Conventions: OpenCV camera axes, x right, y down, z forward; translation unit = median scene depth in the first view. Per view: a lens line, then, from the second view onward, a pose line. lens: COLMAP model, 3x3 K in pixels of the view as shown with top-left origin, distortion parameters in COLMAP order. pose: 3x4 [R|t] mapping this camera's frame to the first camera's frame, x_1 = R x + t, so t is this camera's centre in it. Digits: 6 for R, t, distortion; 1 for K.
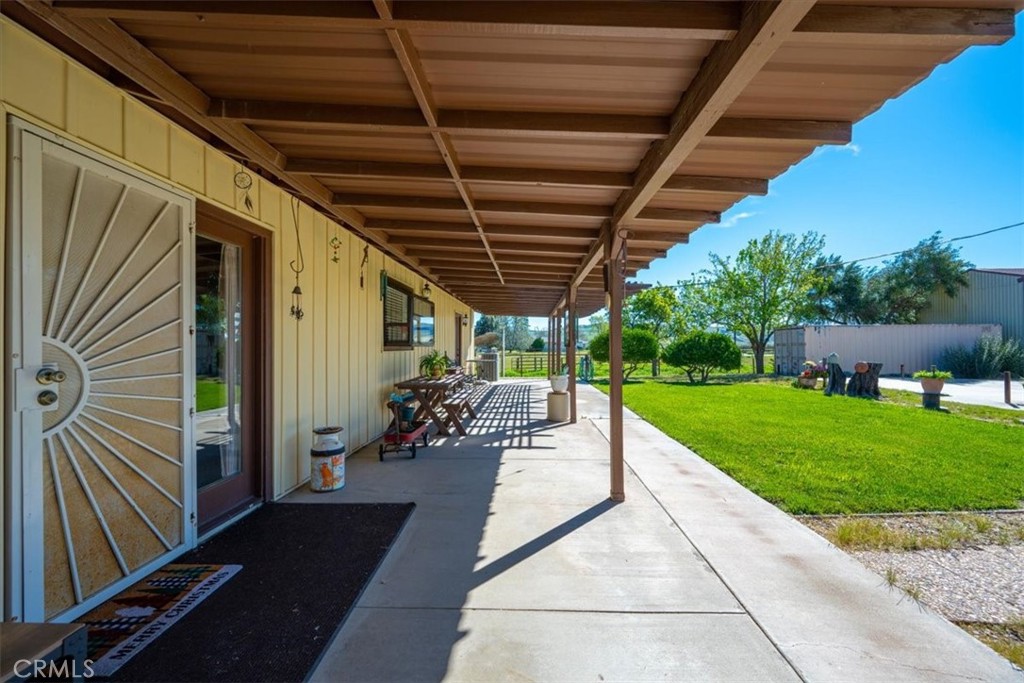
lens RADIAL K [[394.9, 0, 512.0], [0, 394.9, 341.5], [0, 0, 1]] dist [-0.001211, -0.000048]
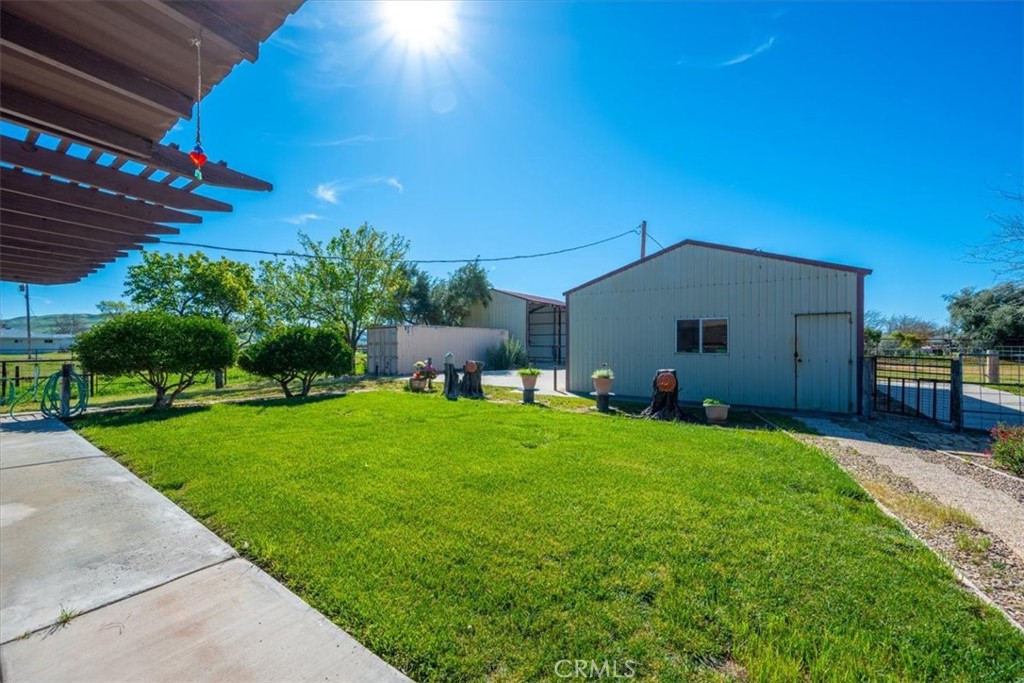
lens RADIAL K [[394.9, 0, 512.0], [0, 394.9, 341.5], [0, 0, 1]] dist [-0.001211, -0.000048]
pose [[0.536022, 0.008125, 0.844165, 0.052181], [-0.011013, 0.999936, -0.002631, 0.001514], [-0.844132, -0.007887, 0.536077, 0.205350]]
